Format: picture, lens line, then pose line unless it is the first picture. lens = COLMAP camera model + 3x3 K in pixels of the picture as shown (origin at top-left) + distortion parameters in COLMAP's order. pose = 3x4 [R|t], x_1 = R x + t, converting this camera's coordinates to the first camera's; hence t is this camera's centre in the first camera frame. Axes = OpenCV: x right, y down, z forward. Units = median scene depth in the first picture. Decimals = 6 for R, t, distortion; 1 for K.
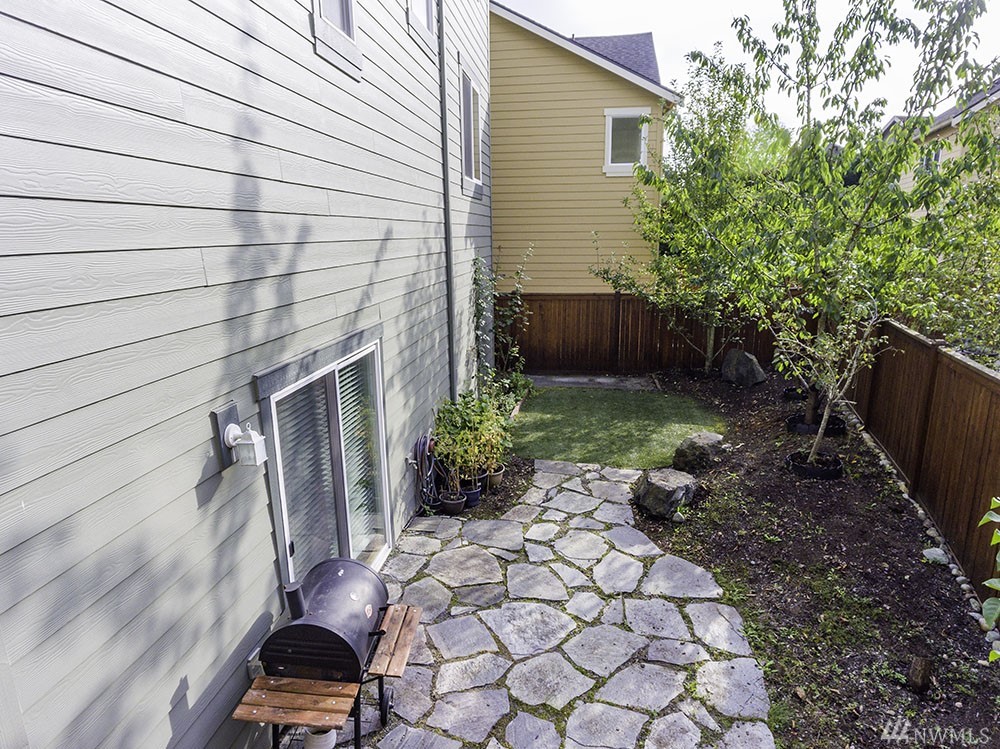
lens RADIAL K [[581.2, 0, 500.0], [0, 581.2, 374.5], [0, 0, 1]] dist [-0.002352, -0.000773]
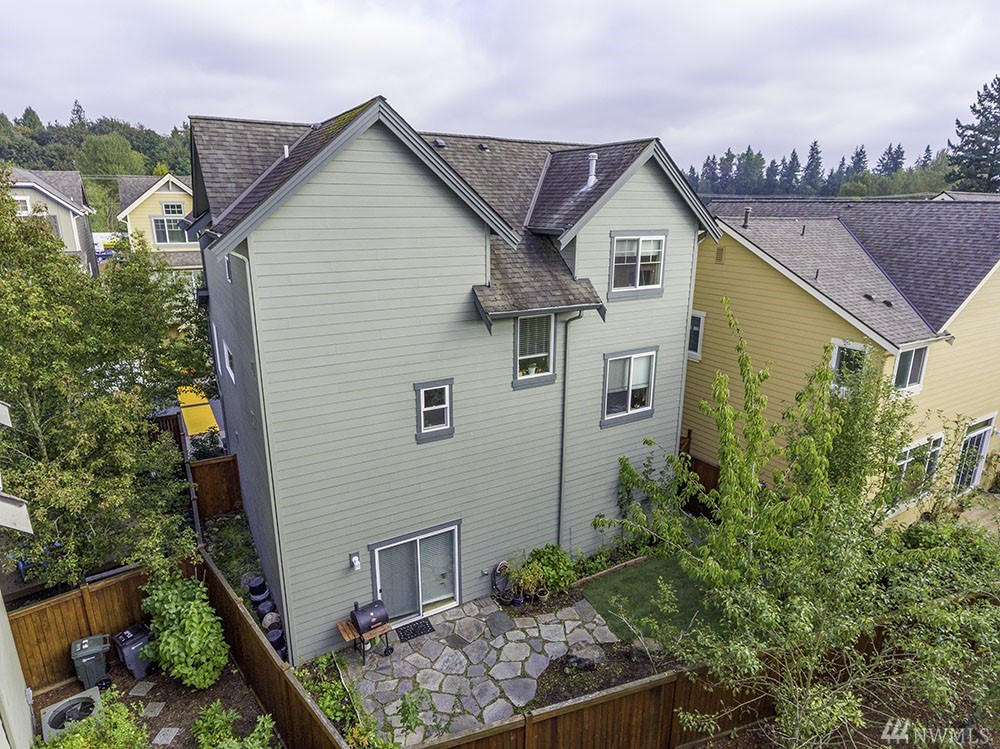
lens RADIAL K [[581.2, 0, 500.0], [0, 581.2, 374.5], [0, 0, 1]] dist [-0.002352, -0.000773]
pose [[0.618232, 0.235795, -0.749793, 1.378212], [-0.194642, 0.970156, 0.144606, -0.921582], [0.761514, 0.056542, 0.645678, -0.423163]]
